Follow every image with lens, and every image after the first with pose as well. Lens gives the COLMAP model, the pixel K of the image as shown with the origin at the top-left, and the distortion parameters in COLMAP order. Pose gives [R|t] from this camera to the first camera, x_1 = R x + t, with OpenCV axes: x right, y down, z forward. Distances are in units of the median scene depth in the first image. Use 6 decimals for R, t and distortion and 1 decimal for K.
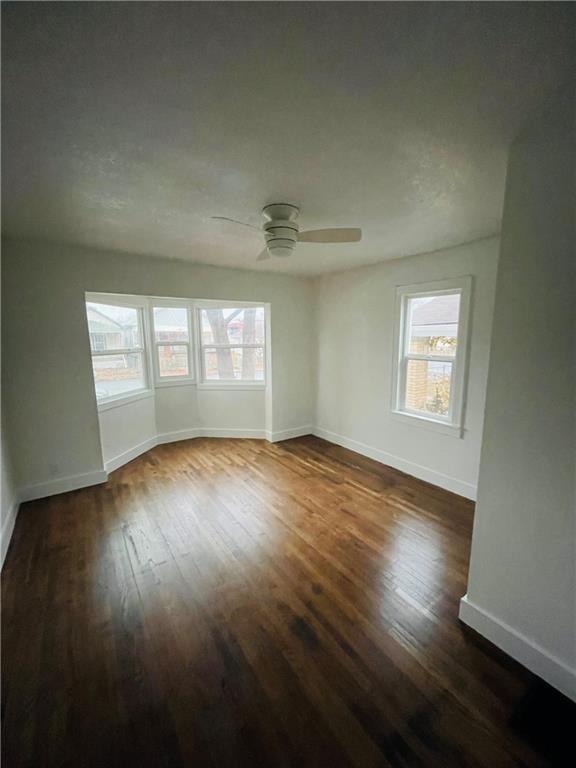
lens RADIAL K [[309.9, 0, 287.3], [0, 309.9, 383.8], [0, 0, 1]] dist [-0.003349, 0.000070]
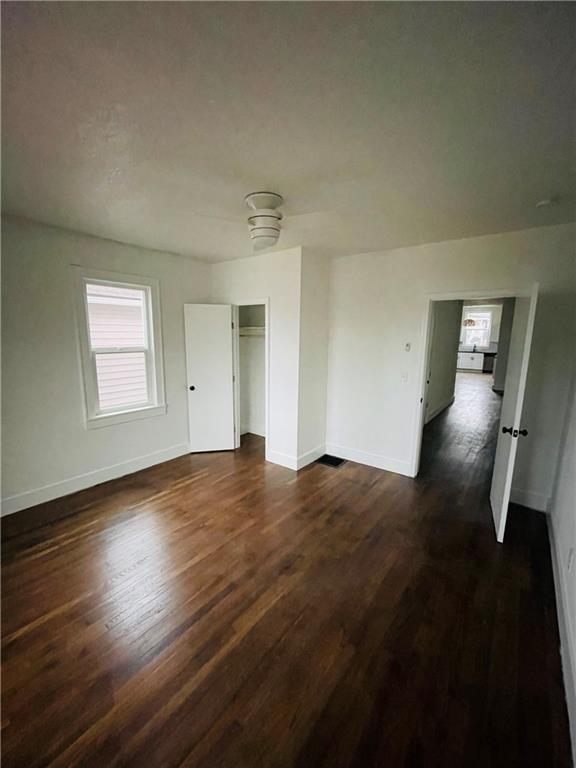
lens RADIAL K [[309.9, 0, 285.9], [0, 309.9, 384.4], [0, 0, 1]] dist [-0.003349, 0.000070]
pose [[-0.320496, -0.142189, 0.936517, -0.714107], [0.143015, 0.970073, 0.196226, -0.105955], [-0.936392, 0.196826, -0.290569, 0.903031]]
